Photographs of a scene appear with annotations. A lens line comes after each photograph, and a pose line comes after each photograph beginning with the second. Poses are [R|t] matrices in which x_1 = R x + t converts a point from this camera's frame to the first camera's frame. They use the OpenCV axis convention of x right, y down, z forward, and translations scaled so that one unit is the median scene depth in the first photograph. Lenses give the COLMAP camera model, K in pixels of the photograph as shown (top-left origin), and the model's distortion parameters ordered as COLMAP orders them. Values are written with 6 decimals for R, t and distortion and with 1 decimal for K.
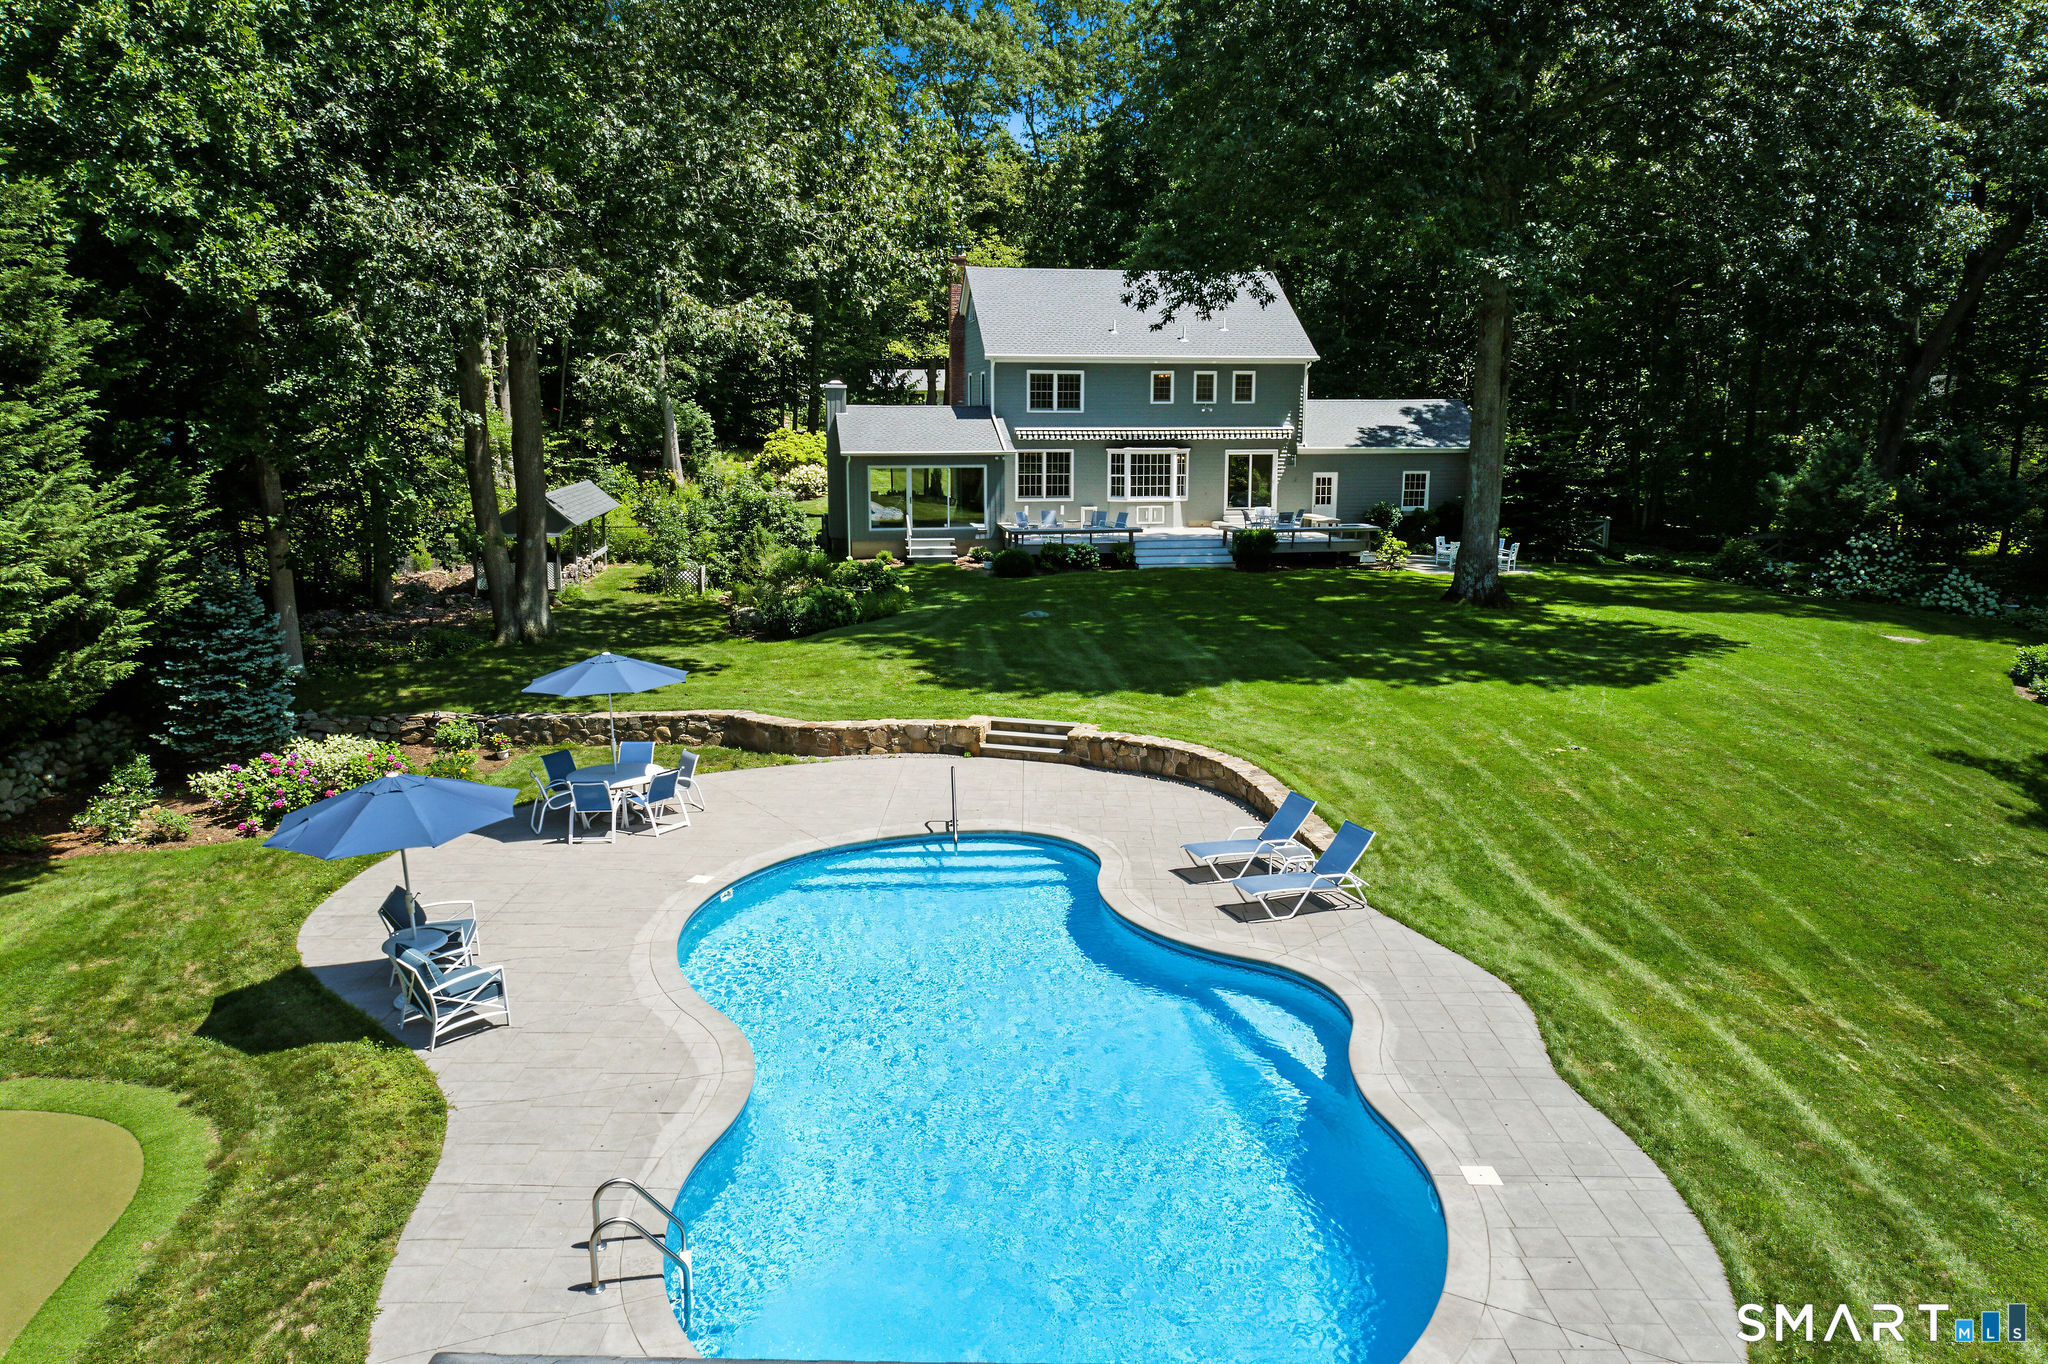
lens RADIAL K [[1395.3, 0, 1031.1], [0, 1395.3, 679.6], [0, 0, 1]] dist [-0.000725, 0.011645]
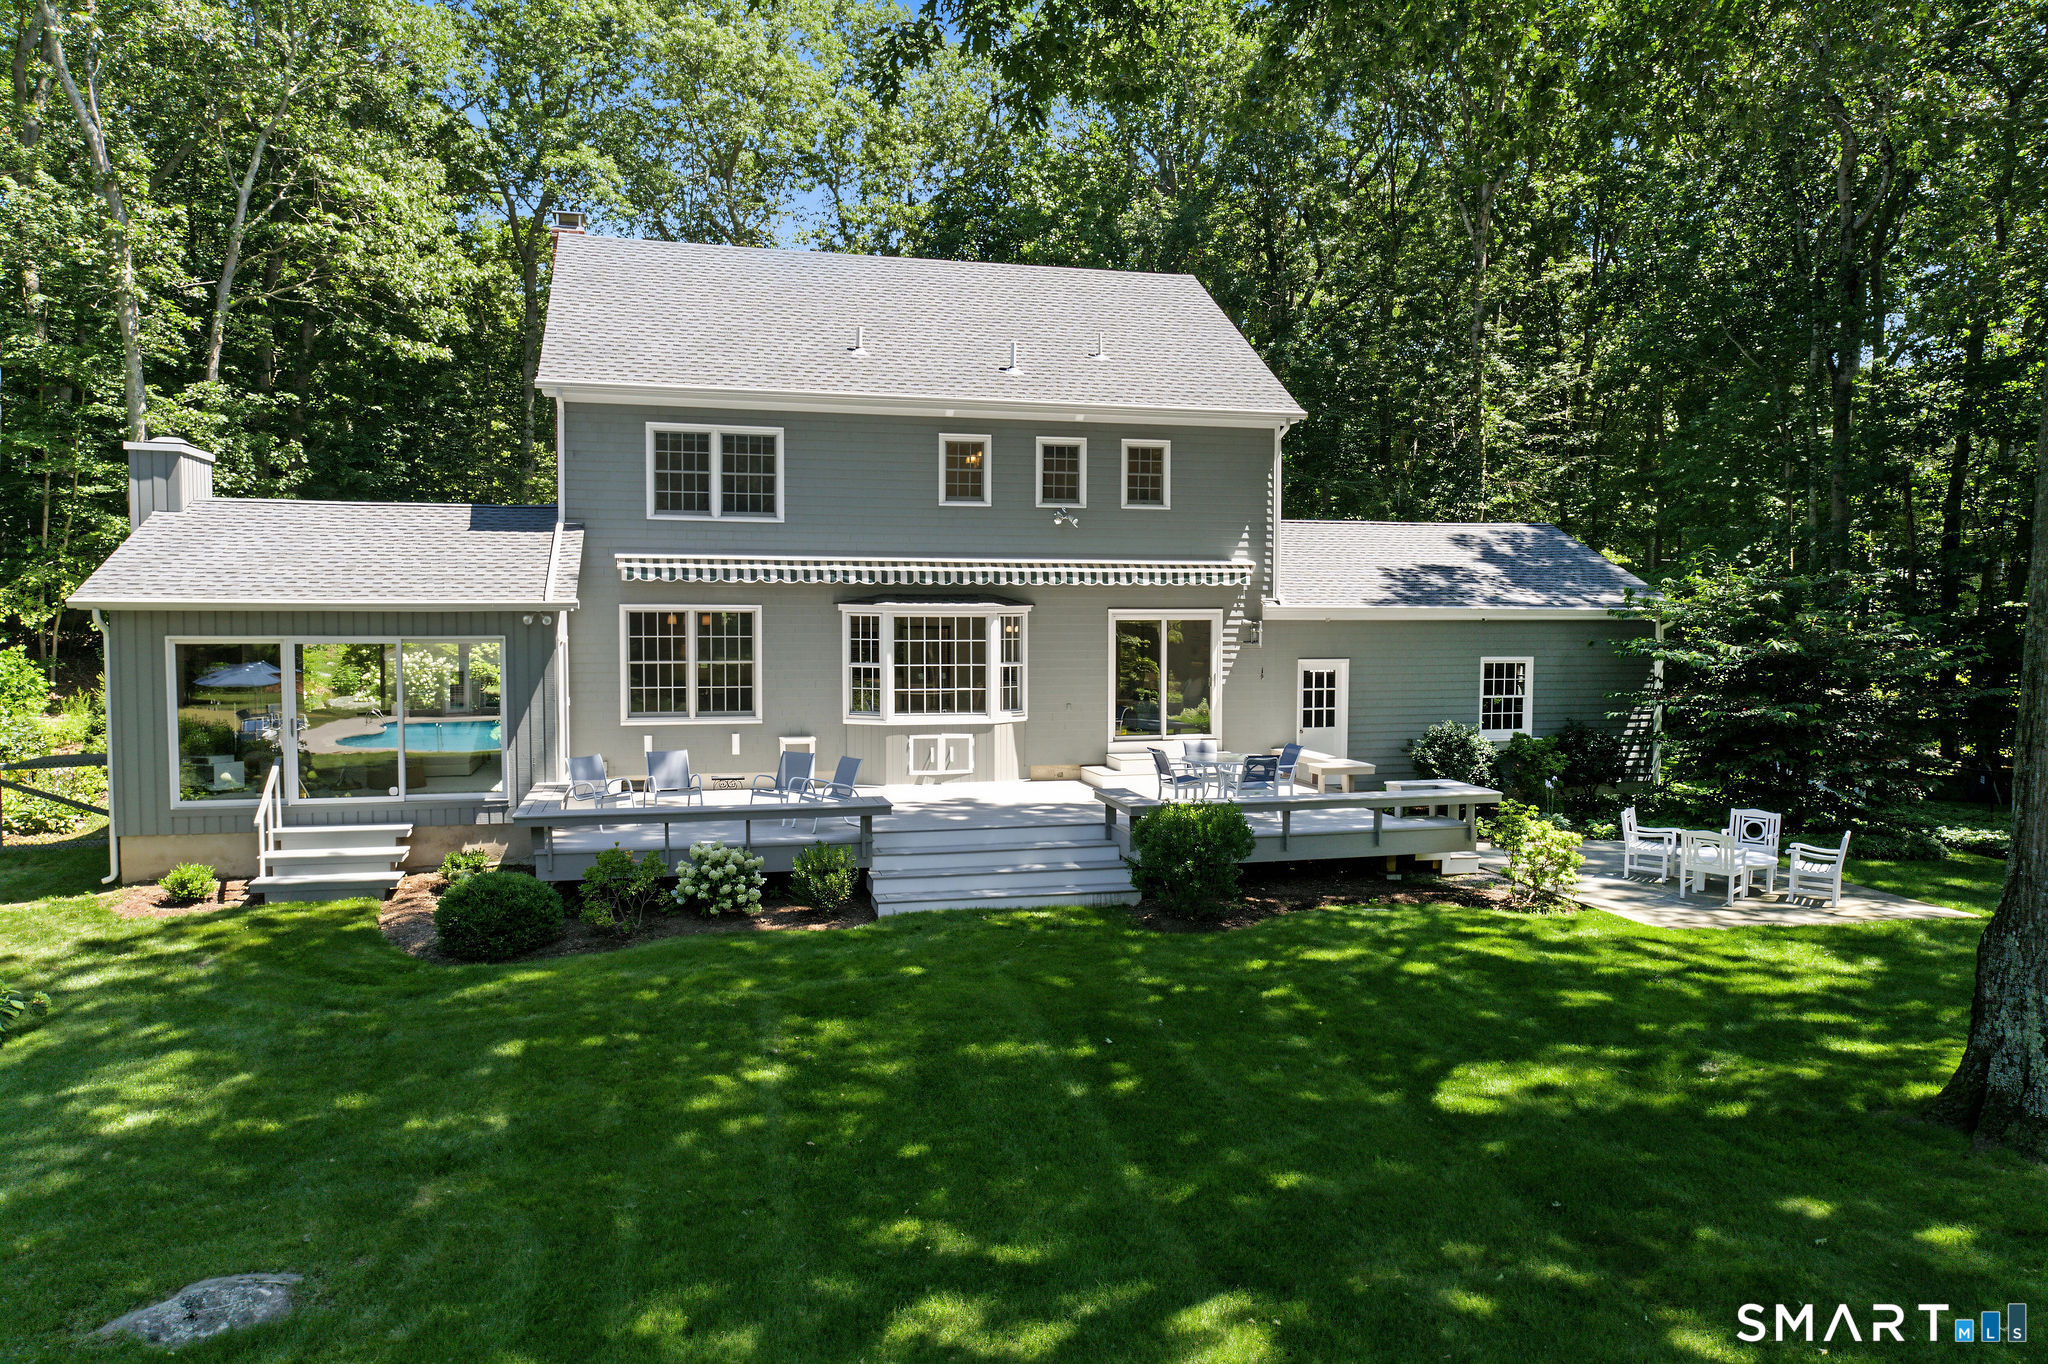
lens RADIAL K [[1395.3, 0, 1025.0], [0, 1395.3, 684.6], [0, 0, 1]] dist [-0.000725, 0.011645]
pose [[0.997327, -0.001713, 0.073052, 0.079992], [0.011778, 0.990421, -0.137576, -0.079320], [-0.072116, 0.138068, 0.987794, 0.563922]]
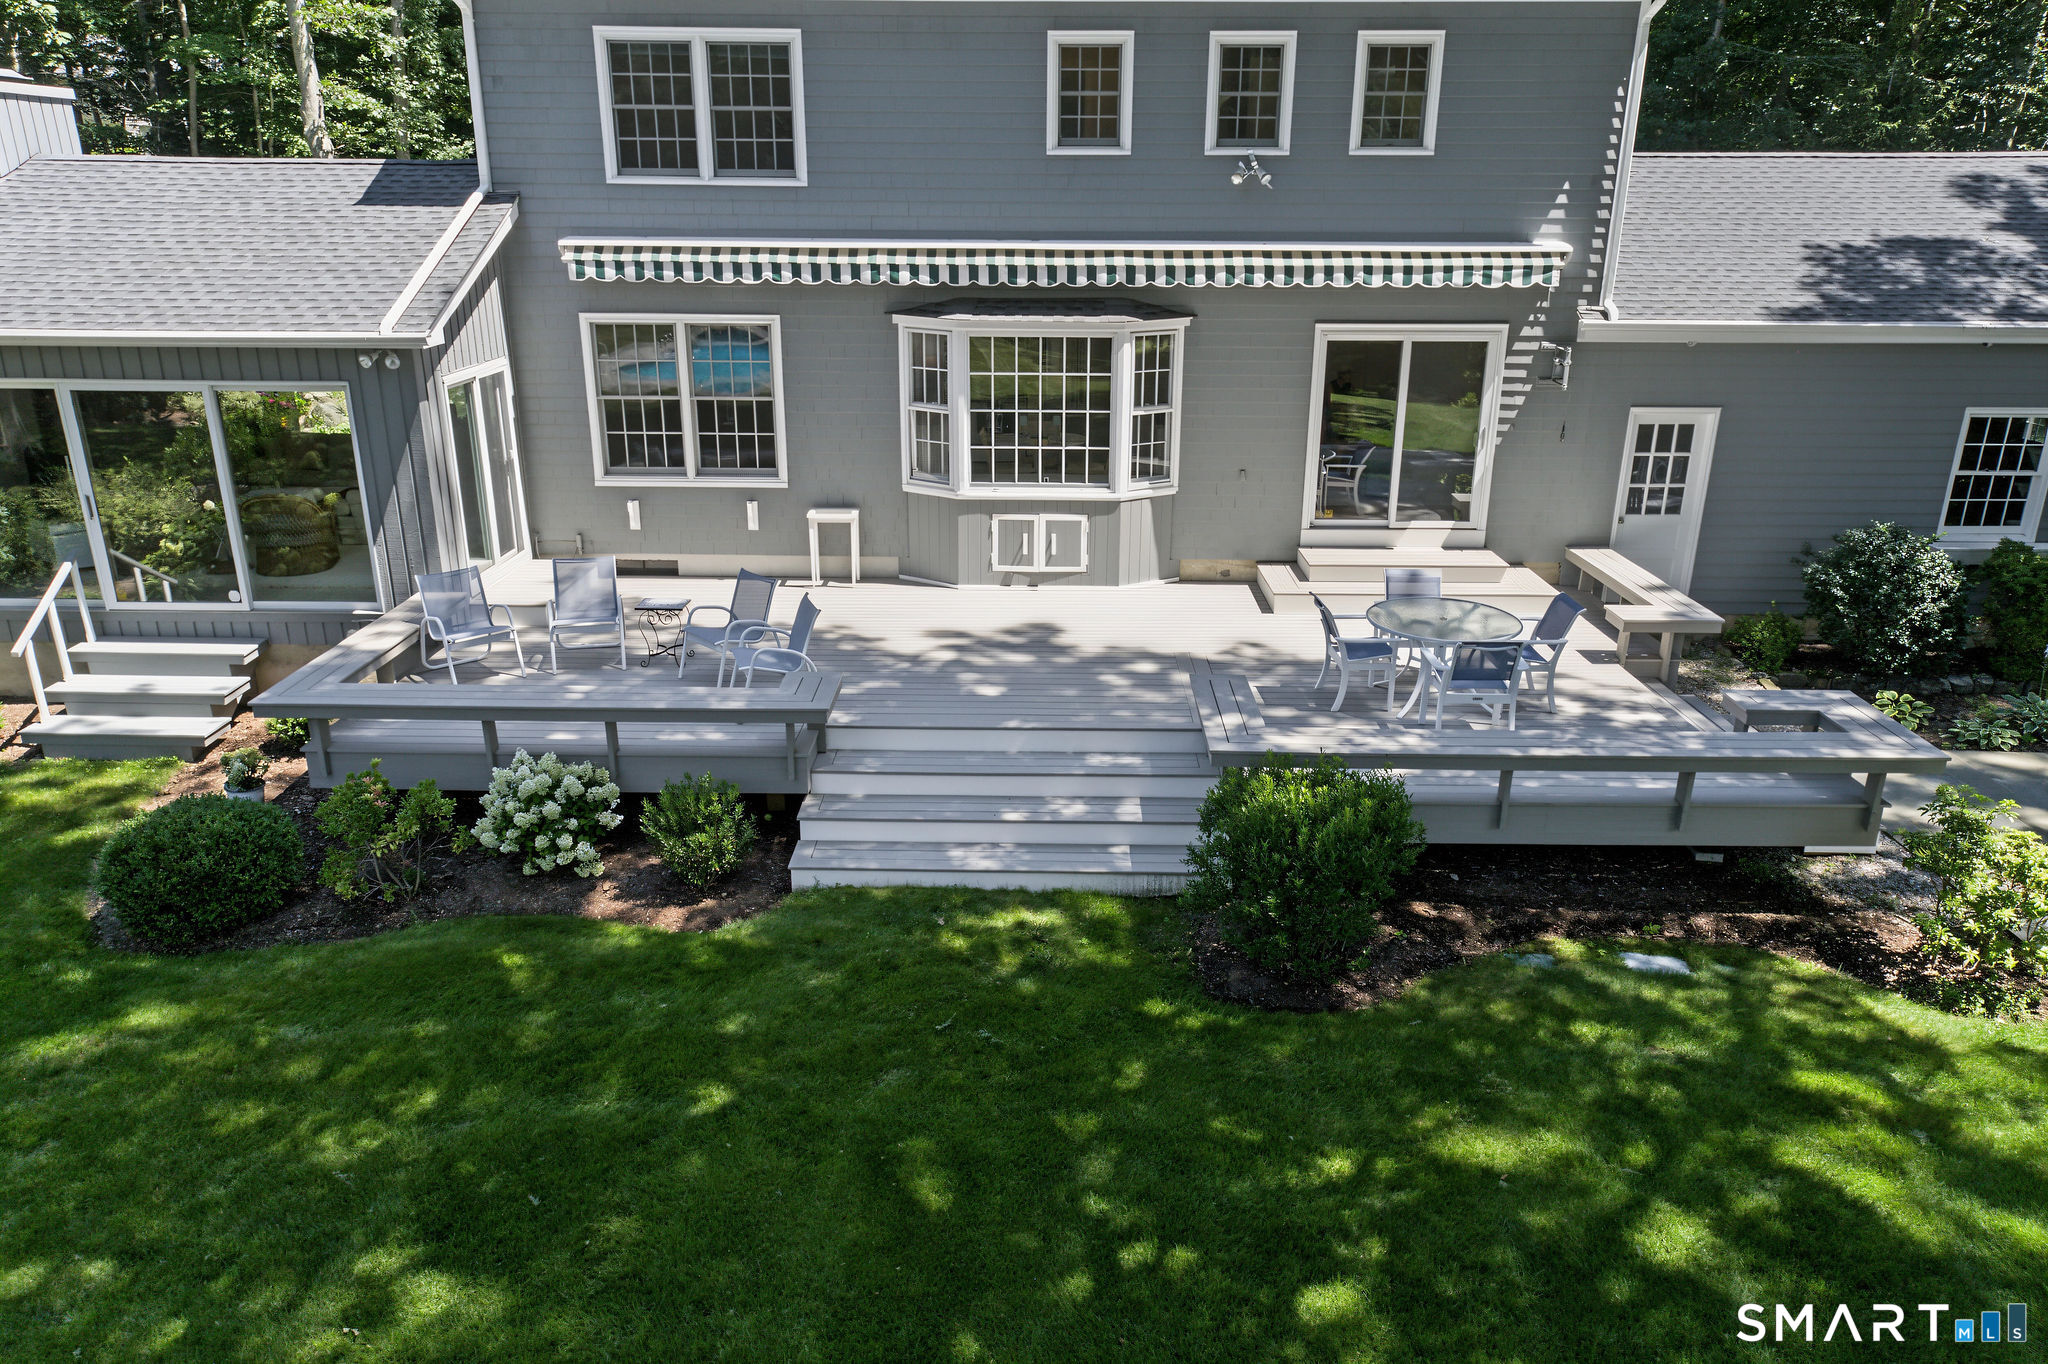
lens RADIAL K [[1395.3, 0, 1023.2], [0, 1395.3, 681.8], [0, 0, 1]] dist [-0.000725, 0.011645]
pose [[0.981586, 0.067712, -0.178615, 0.138048], [-0.041371, 0.988230, 0.147277, -0.132964], [0.186486, -0.137176, 0.972834, 0.706032]]
